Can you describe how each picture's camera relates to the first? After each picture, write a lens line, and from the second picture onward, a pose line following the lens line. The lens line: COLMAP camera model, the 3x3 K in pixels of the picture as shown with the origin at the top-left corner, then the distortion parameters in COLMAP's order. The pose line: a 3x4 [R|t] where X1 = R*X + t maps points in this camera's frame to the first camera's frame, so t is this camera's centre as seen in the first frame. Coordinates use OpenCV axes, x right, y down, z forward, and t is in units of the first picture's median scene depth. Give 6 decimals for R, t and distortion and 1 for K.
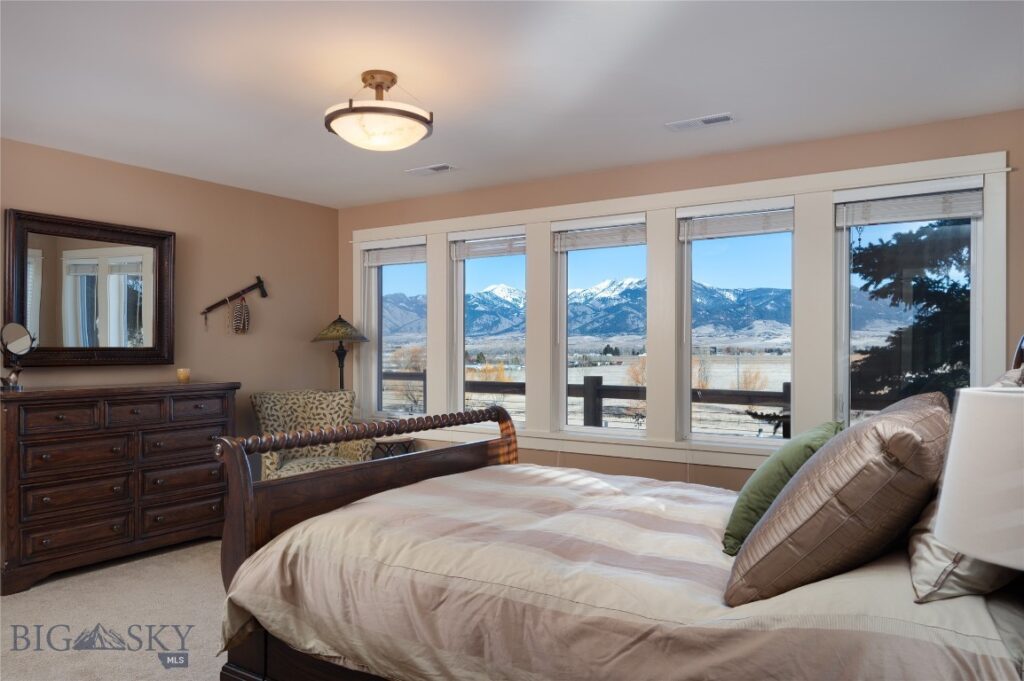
lens RADIAL K [[722.4, 0, 512.5], [0, 722.4, 343.7], [0, 0, 1]] dist [-0.008658, 0.006388]
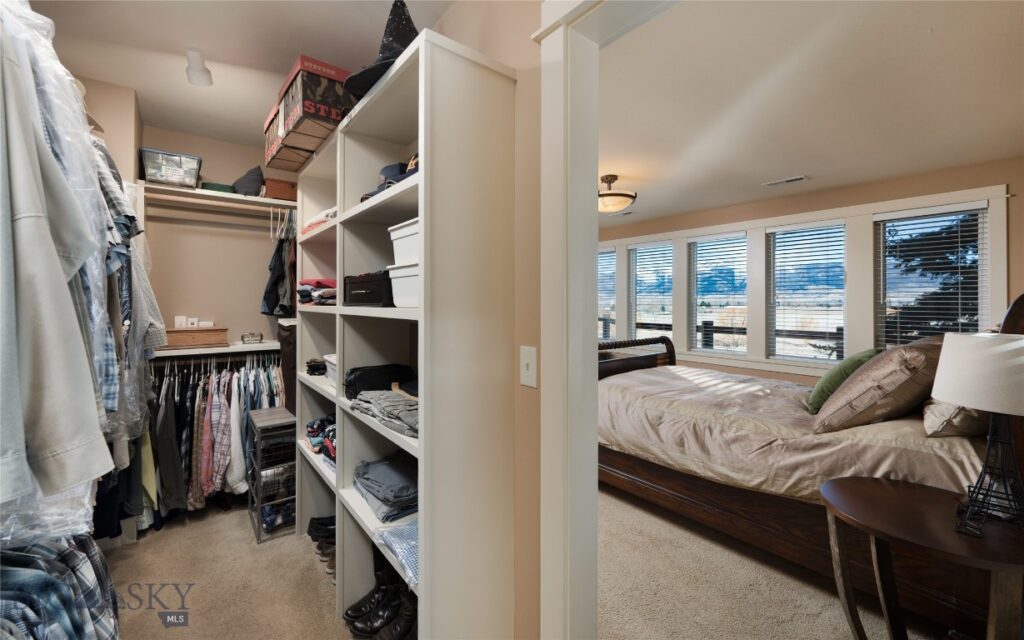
lens RADIAL K [[409.9, 0, 508.6], [0, 409.9, 301.9], [0, 0, 1]] dist [-0.002447, -0.000759]
pose [[0.953060, -0.000072, -0.302783, -0.073714], [0.001447, 0.999990, 0.004319, -0.010255], [0.302779, -0.004554, 0.953050, -0.157355]]
